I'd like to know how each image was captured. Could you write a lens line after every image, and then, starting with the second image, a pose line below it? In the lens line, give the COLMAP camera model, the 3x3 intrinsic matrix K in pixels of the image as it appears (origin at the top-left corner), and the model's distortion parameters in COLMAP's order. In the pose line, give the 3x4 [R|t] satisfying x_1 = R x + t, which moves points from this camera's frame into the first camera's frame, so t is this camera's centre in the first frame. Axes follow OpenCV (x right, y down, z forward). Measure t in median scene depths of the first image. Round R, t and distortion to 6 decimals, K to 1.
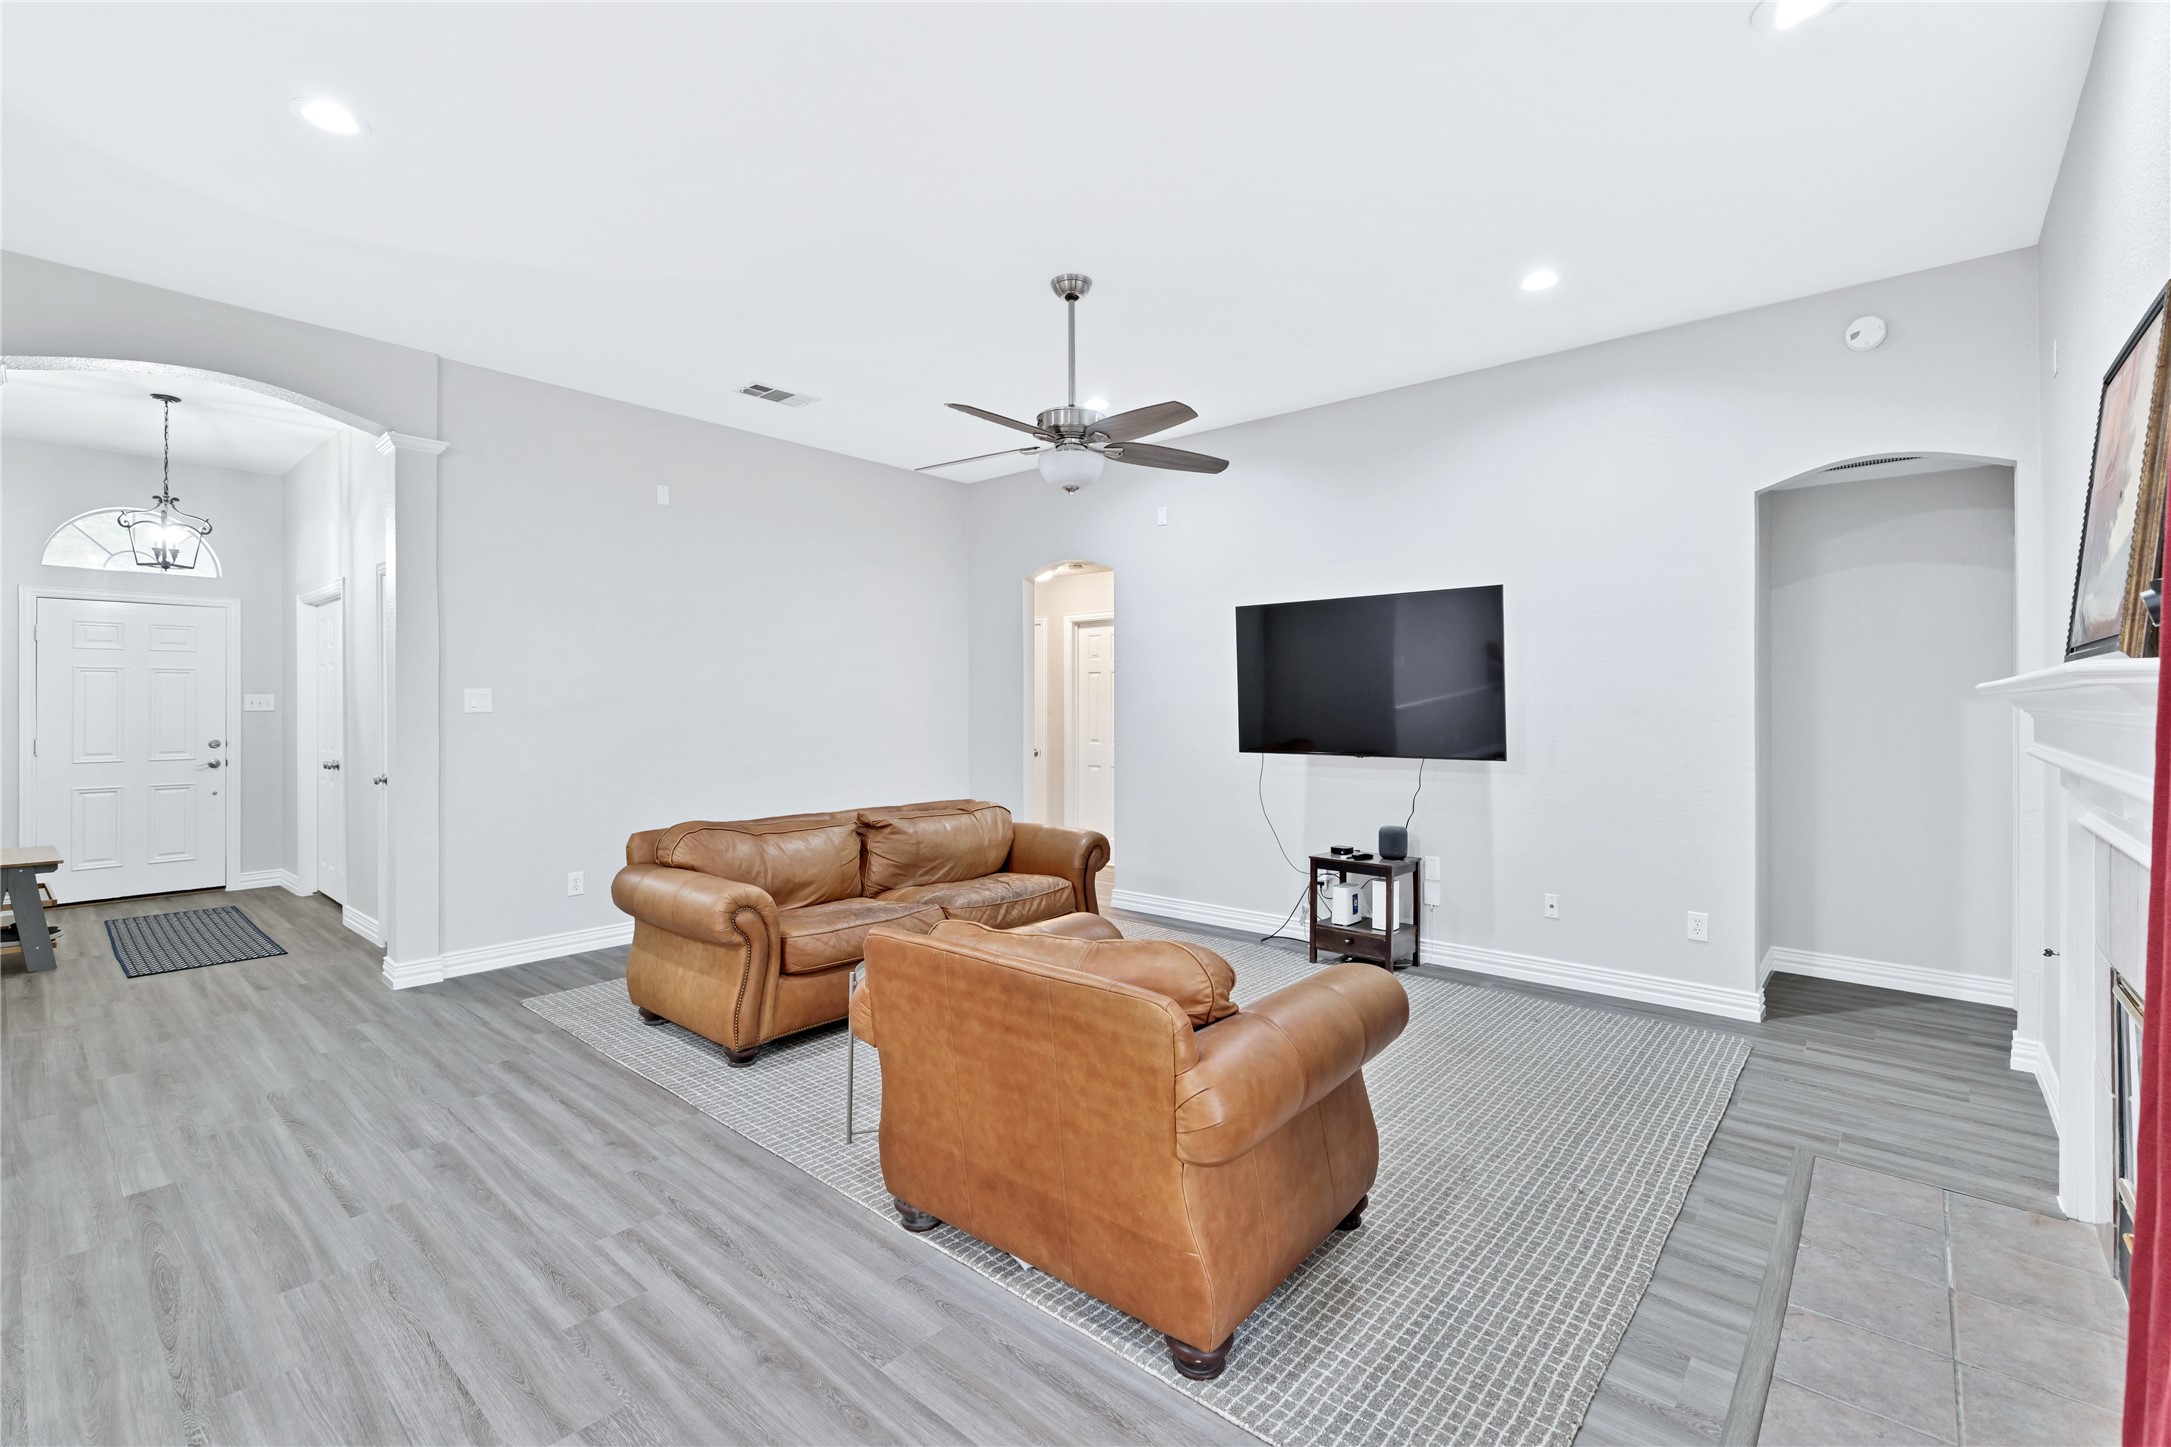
lens RADIAL K [[938.3, 0, 1085.1], [0, 938.3, 706.9], [0, 0, 1]] dist [0.000668, 0.000107]
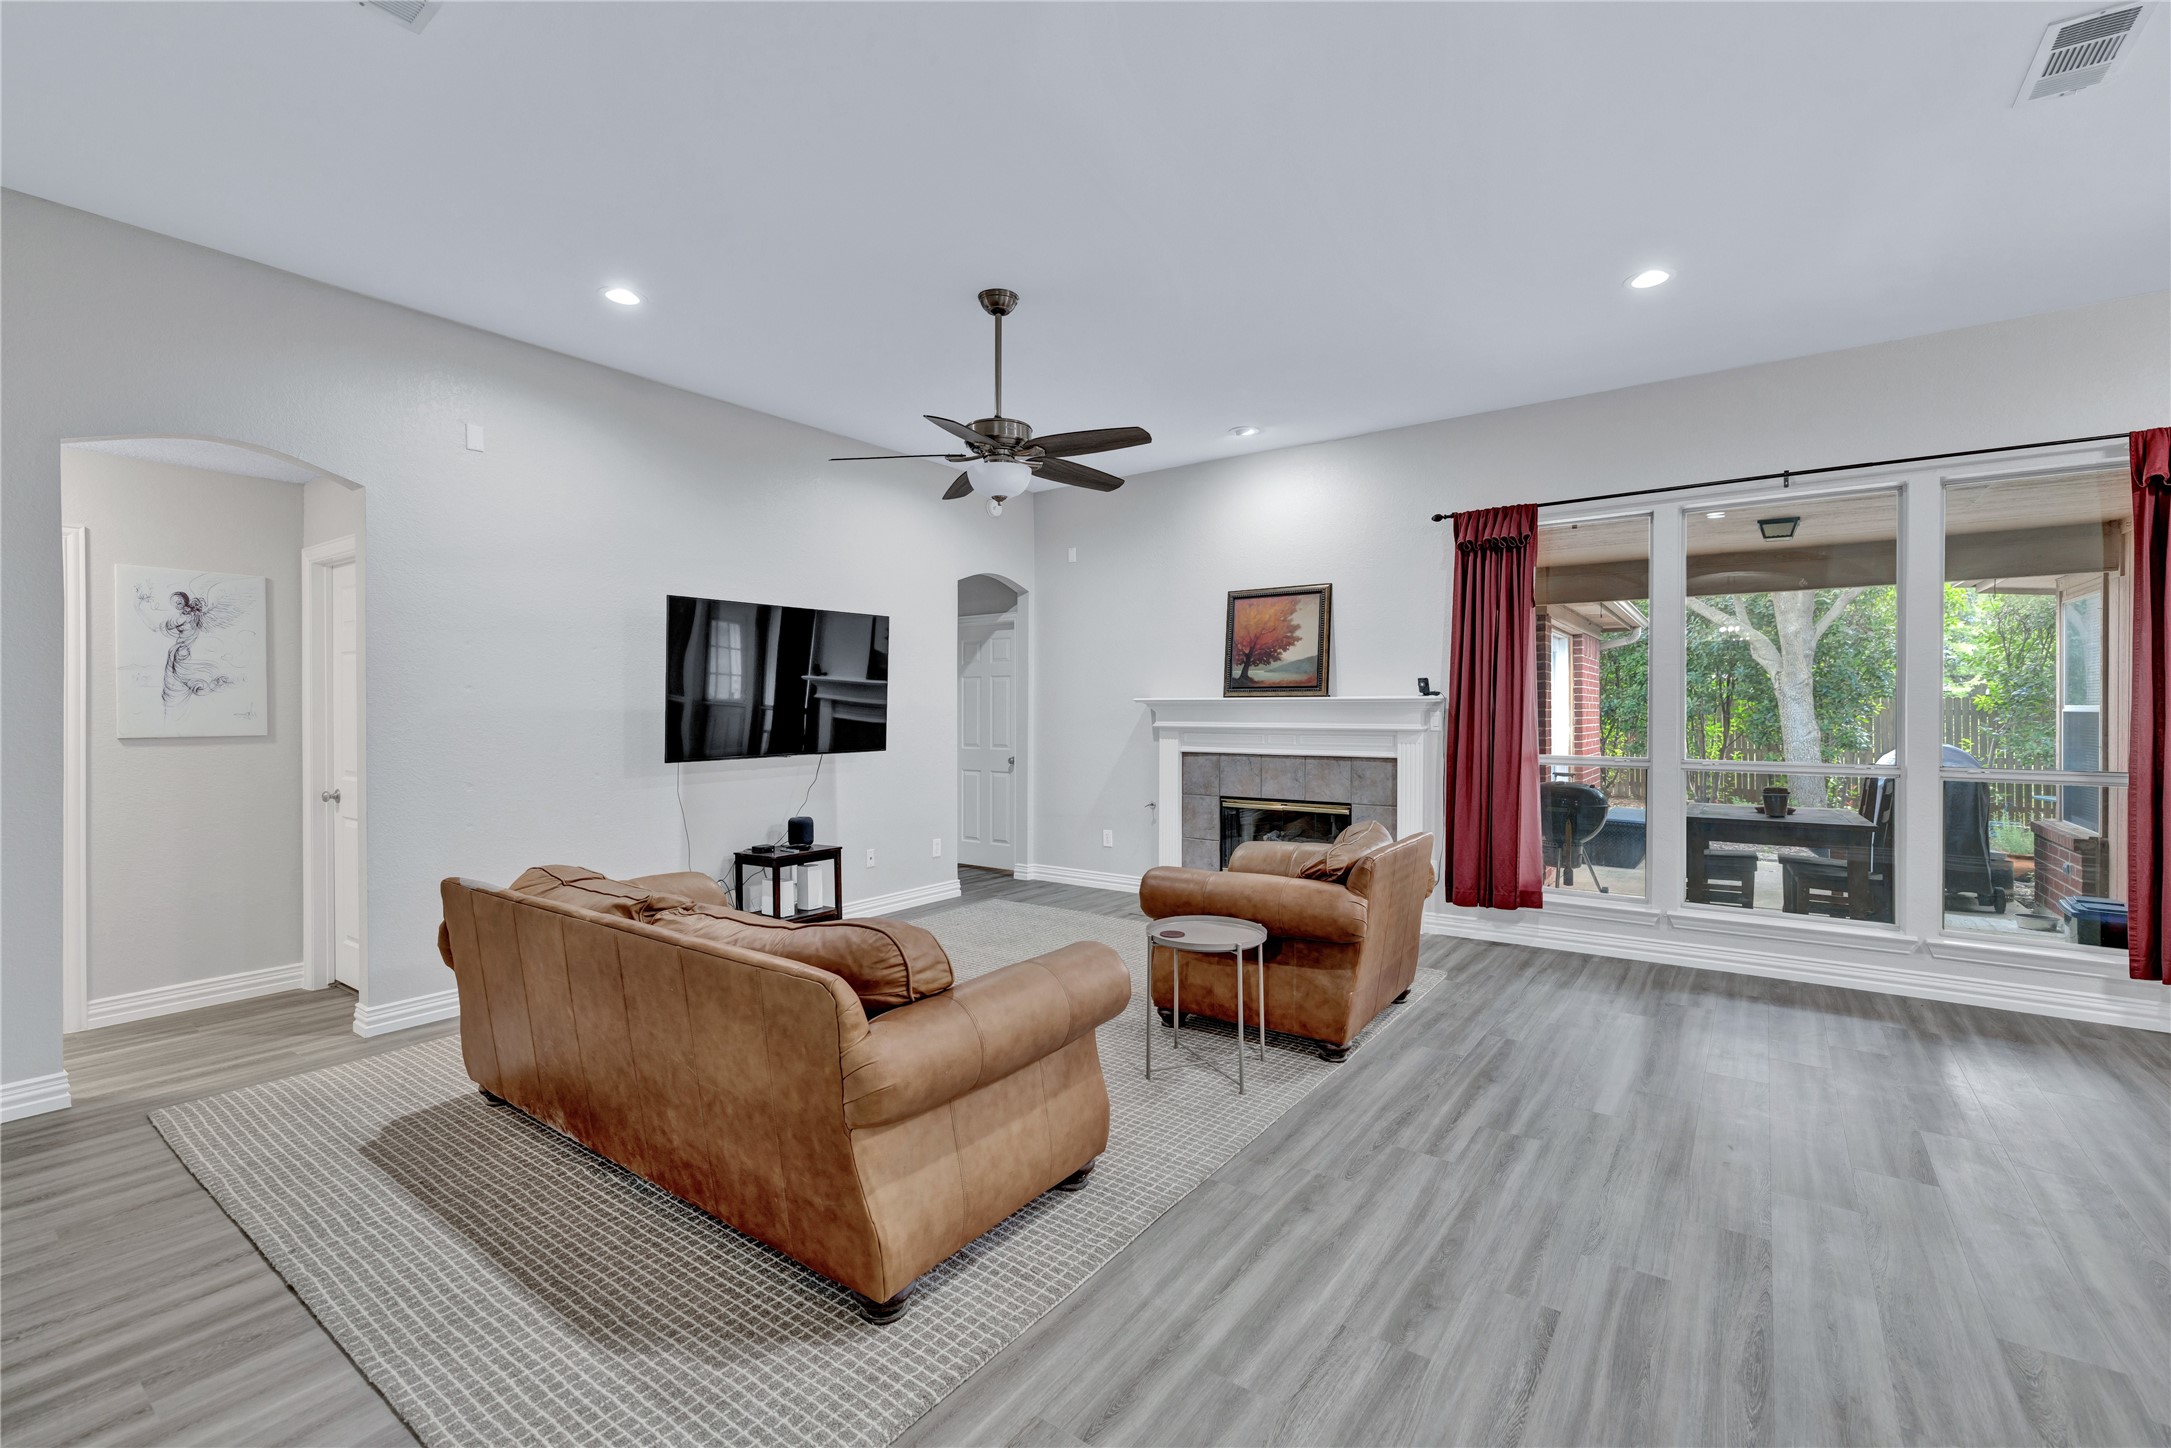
lens RADIAL K [[938.3, 0, 1085.1], [0, 938.3, 707.4], [0, 0, 1]] dist [0.000668, 0.000107]
pose [[-0.086002, 0.000576, 0.996295, -1.352772], [0.005986, 0.999982, -0.000062, -0.001052], [-0.996277, 0.005958, -0.086004, 1.275217]]
